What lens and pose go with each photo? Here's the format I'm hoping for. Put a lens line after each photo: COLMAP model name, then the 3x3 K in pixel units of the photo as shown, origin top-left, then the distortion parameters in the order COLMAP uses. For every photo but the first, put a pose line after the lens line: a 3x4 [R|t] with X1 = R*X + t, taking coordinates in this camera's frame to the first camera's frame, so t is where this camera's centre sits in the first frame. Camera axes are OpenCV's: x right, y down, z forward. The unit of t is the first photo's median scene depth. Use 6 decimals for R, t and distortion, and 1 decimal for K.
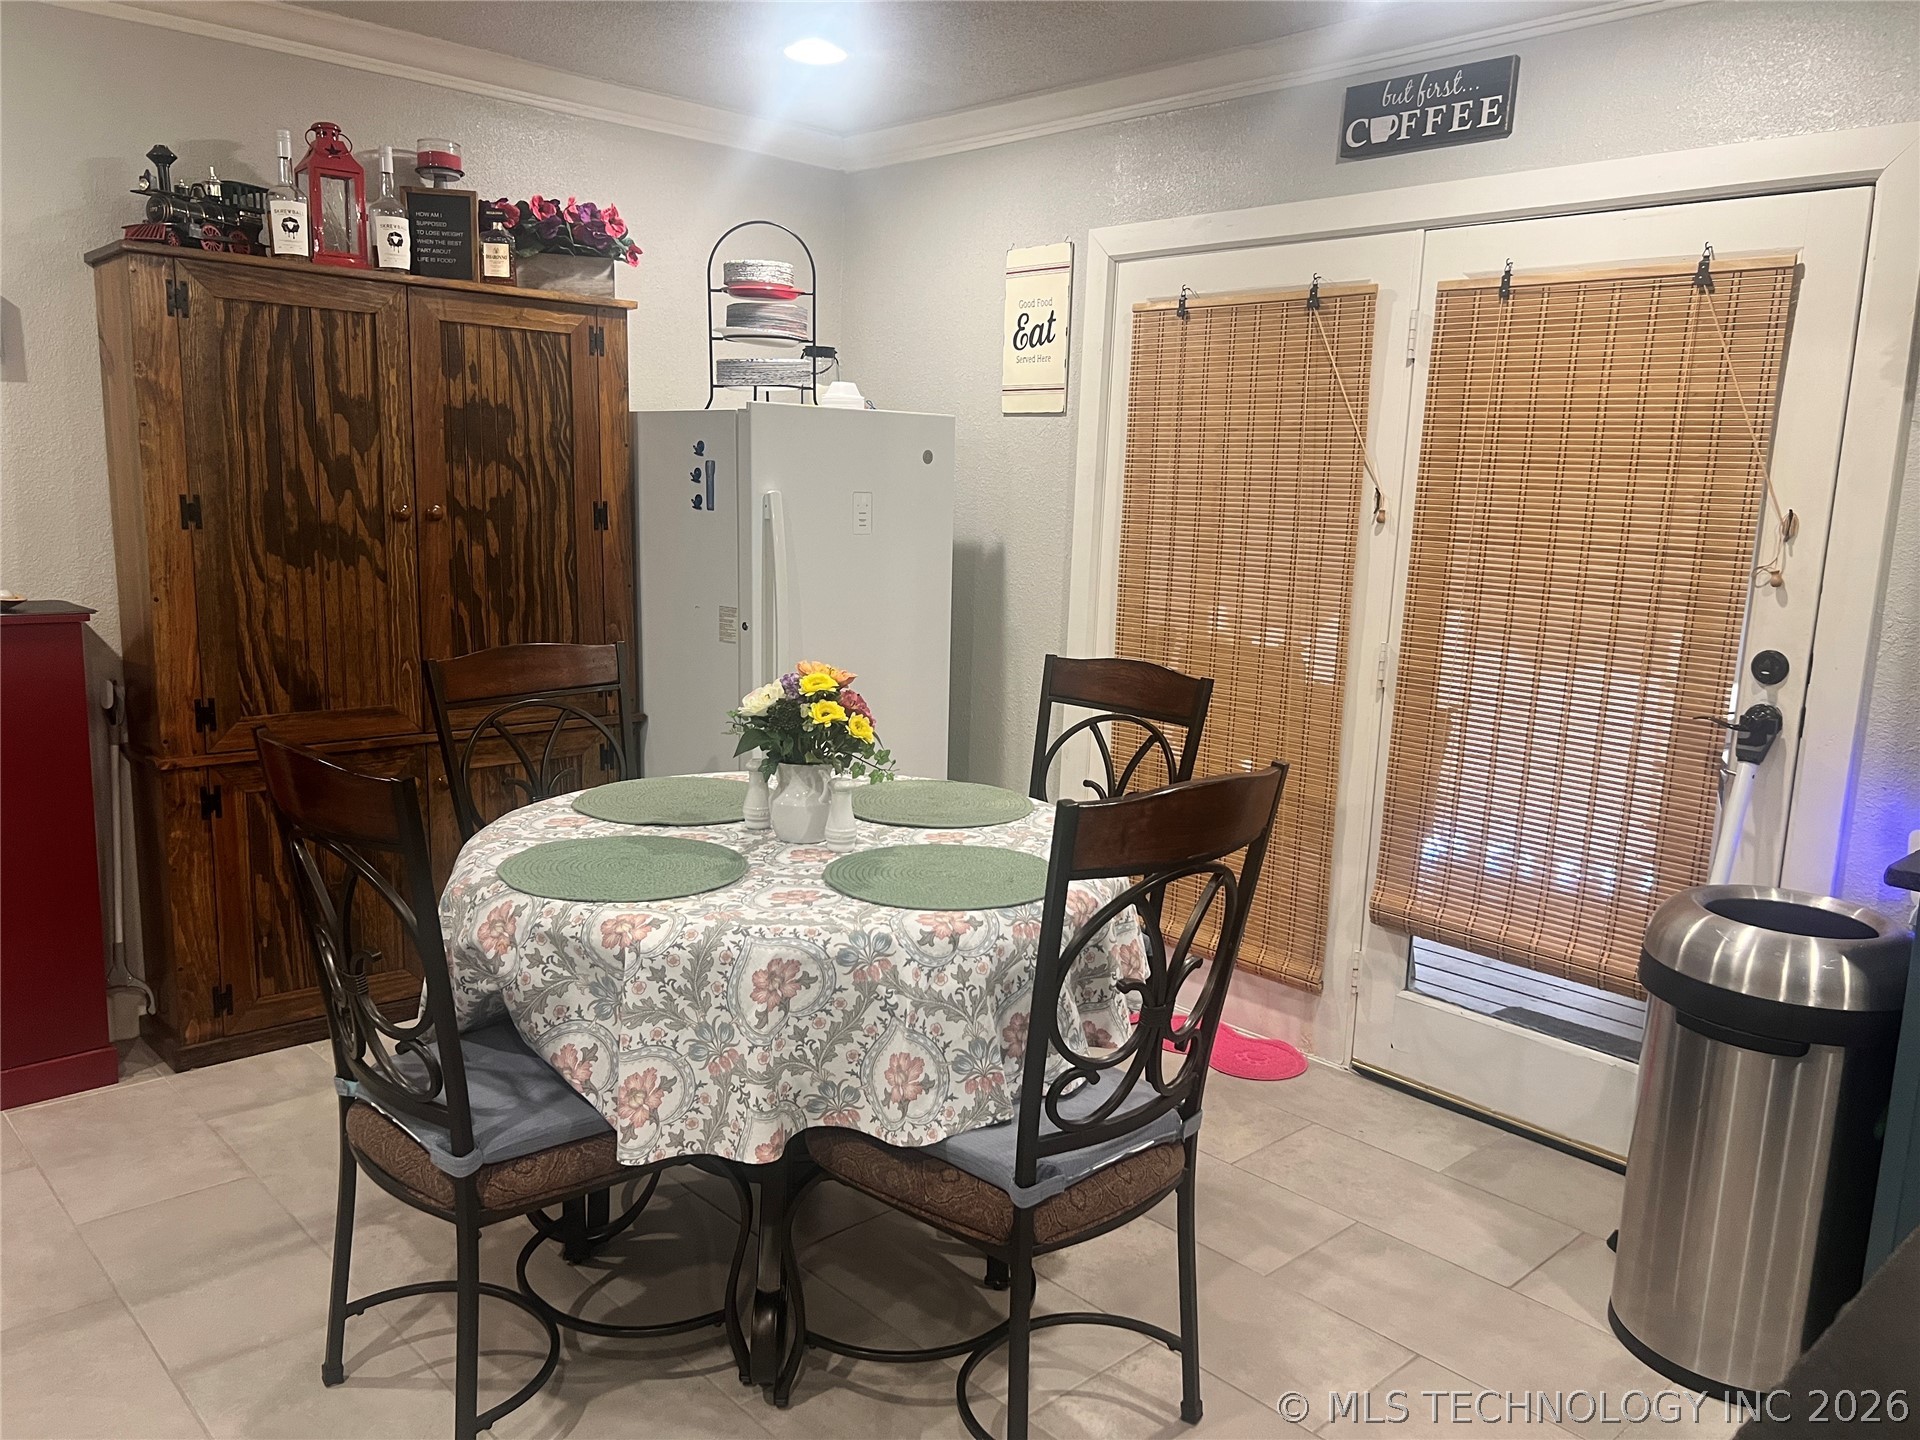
lens RADIAL K [[1427.2, 0, 960.0], [0, 1427.2, 720.0], [0, 0, 1]] dist [0.065102, -0.075596]
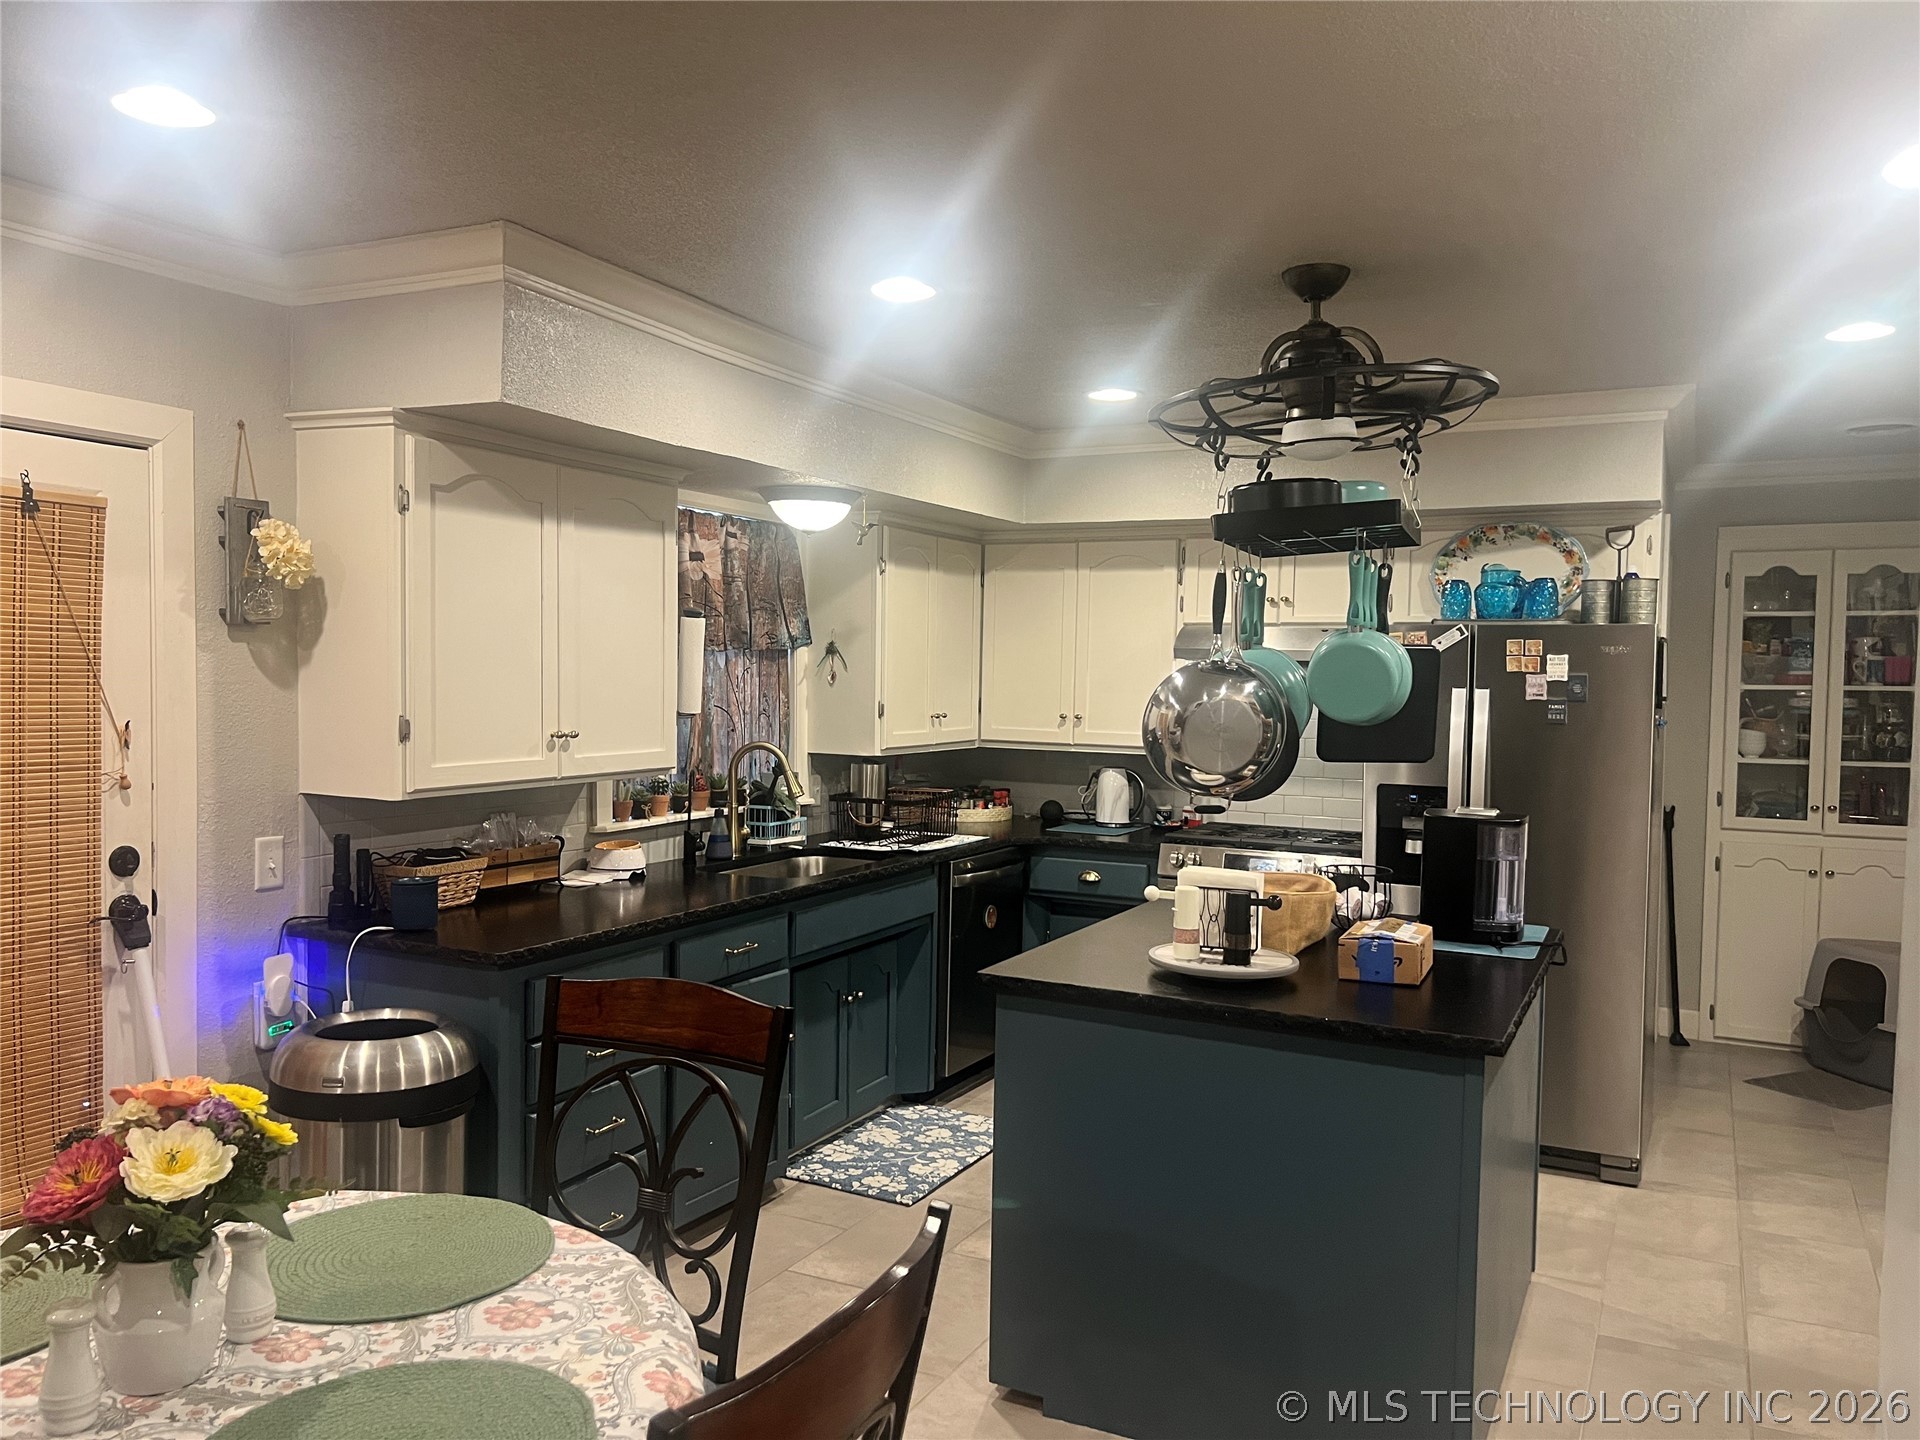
lens RADIAL K [[1427.2, 0, 960.0], [0, 1427.2, 720.0], [0, 0, 1]] dist [0.065102, -0.075596]
pose [[-0.331559, -0.072968, 0.940609, -0.692764], [0.128982, 0.984137, 0.121811, -0.197295], [-0.934576, 0.161709, -0.316888, 0.743174]]
